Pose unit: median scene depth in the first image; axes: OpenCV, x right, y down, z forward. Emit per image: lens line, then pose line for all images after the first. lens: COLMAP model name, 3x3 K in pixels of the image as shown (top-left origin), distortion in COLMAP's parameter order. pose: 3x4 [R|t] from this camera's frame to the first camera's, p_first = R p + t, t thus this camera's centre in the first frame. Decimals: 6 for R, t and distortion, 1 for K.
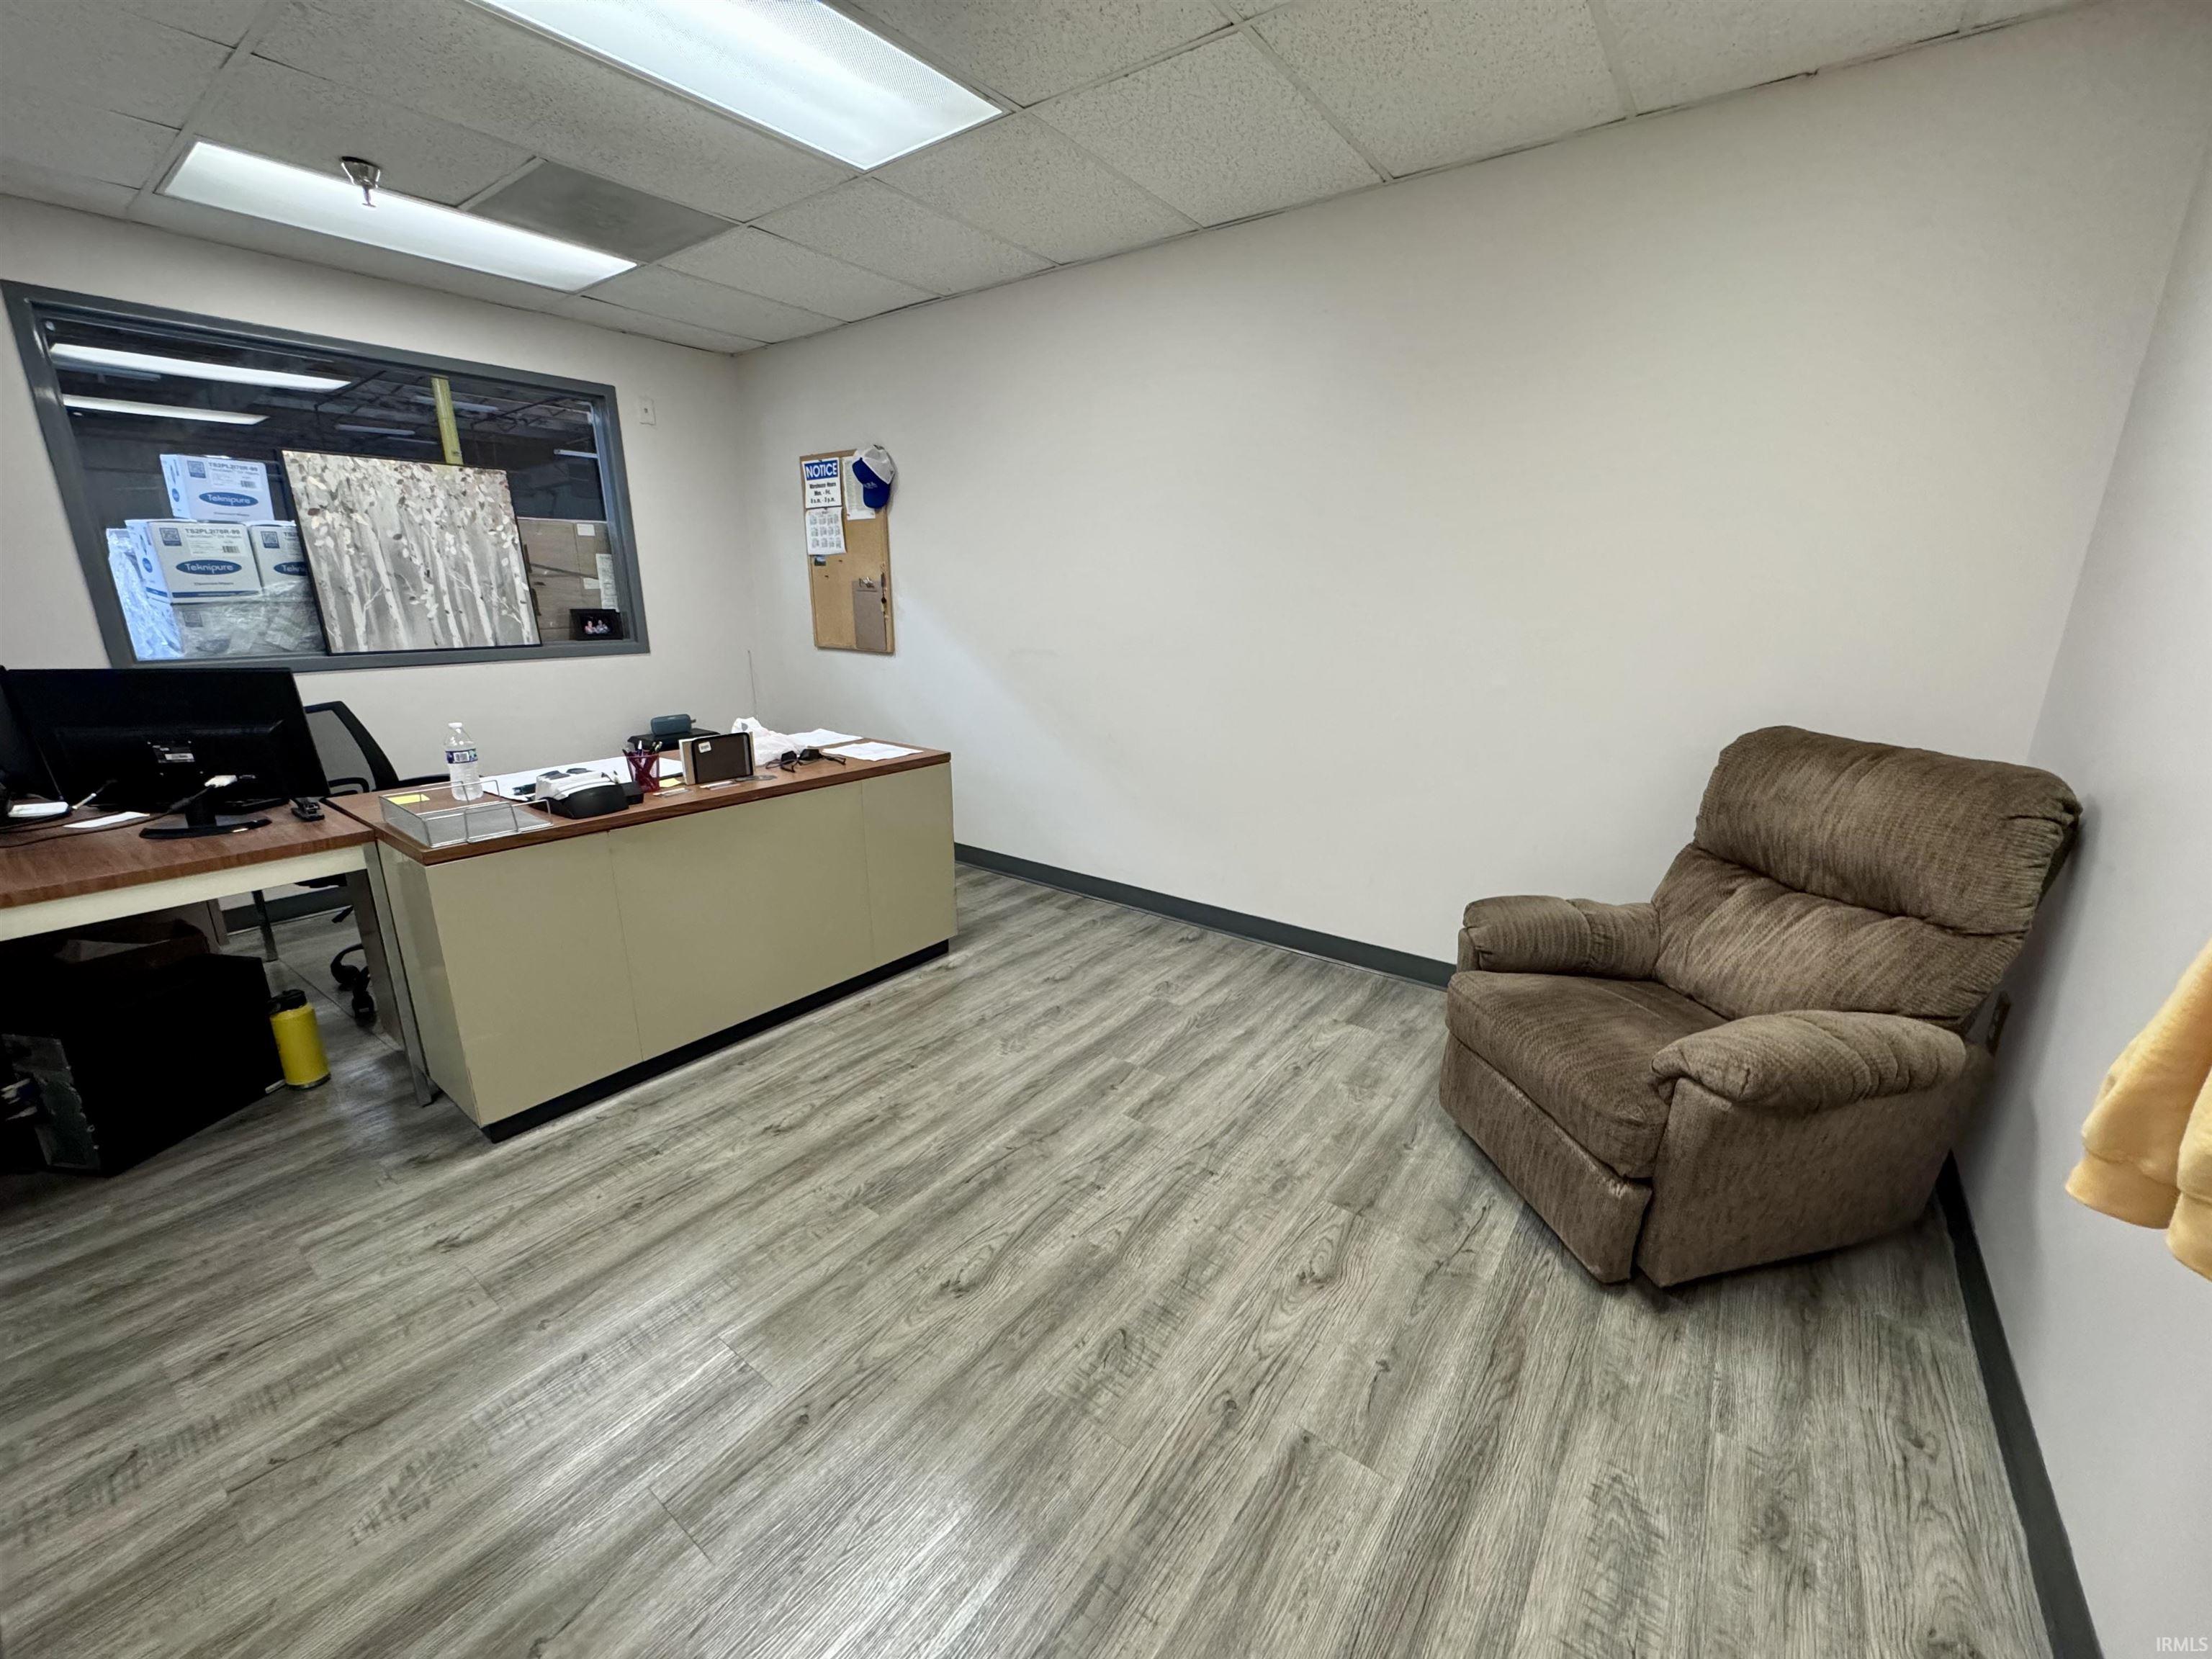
lens RADIAL K [[882.1, 0, 1108.0], [0, 882.1, 816.8], [0, 0, 1]] dist [-0.002600, 0.000360]
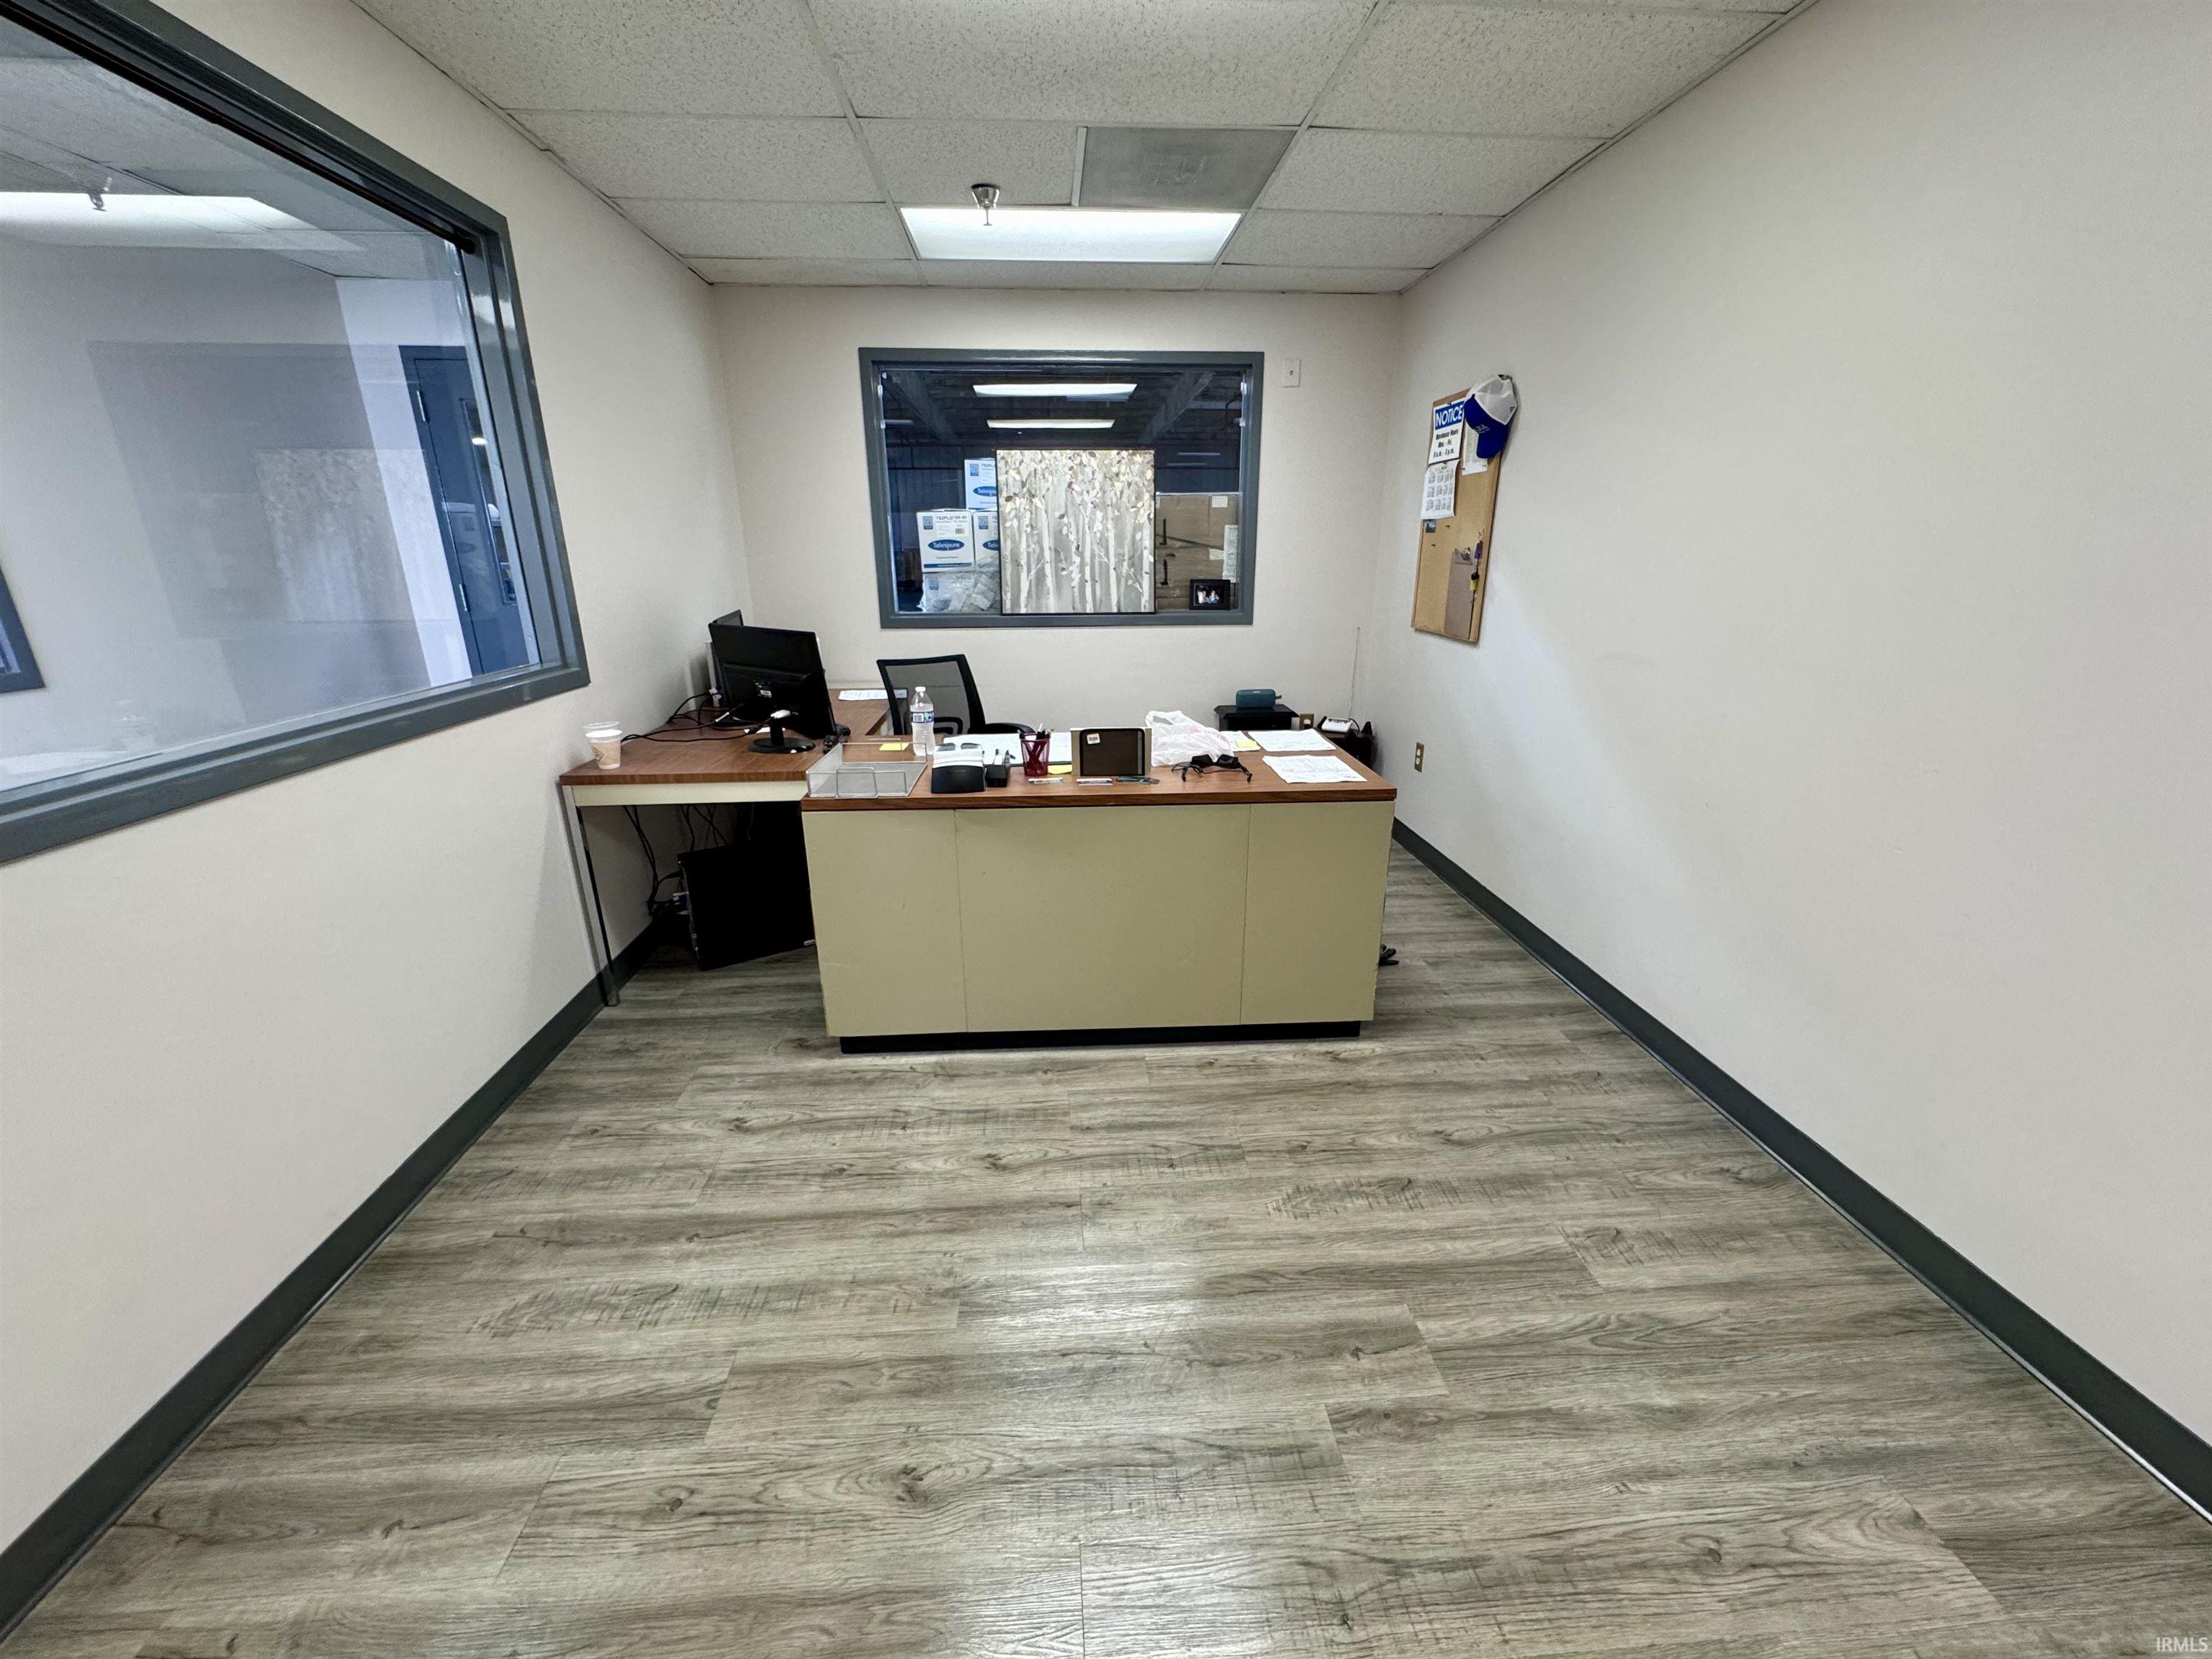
lens RADIAL K [[882.1, 0, 1105.6], [0, 882.1, 821.8], [0, 0, 1]] dist [-0.002600, 0.000360]
pose [[0.649612, 0.219182, -0.727985, 0.227680], [-0.184677, 0.974354, 0.128564, -0.103455], [0.737494, 0.050926, 0.673430, 0.338631]]
